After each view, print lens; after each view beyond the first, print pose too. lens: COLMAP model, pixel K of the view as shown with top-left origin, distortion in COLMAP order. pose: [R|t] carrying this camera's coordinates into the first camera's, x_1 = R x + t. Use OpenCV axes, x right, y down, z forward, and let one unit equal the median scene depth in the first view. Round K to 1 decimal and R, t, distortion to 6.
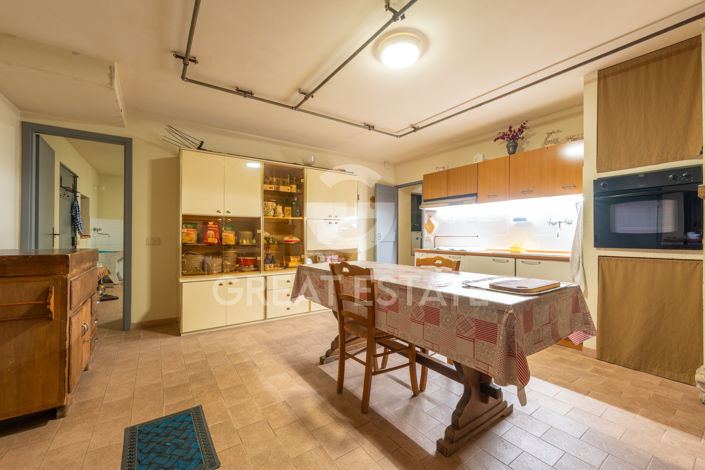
lens RADIAL K [[283.8, 0, 353.6], [0, 283.8, 237.2], [0, 0, 1]] dist [-0.001765, -0.000203]
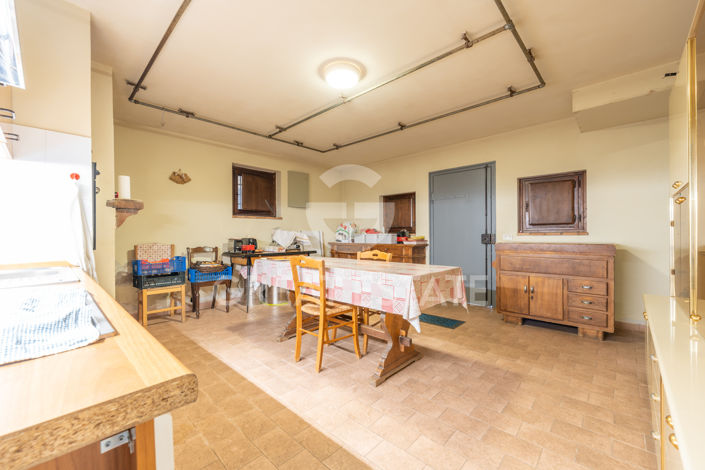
lens RADIAL K [[283.8, 0, 354.2], [0, 283.8, 236.1], [0, 0, 1]] dist [-0.001765, -0.000203]
pose [[-0.981631, 0.002032, -0.190780, 0.295255], [0.003217, 0.999977, -0.005901, 0.007928], [0.190764, -0.006406, -0.981615, 1.851628]]
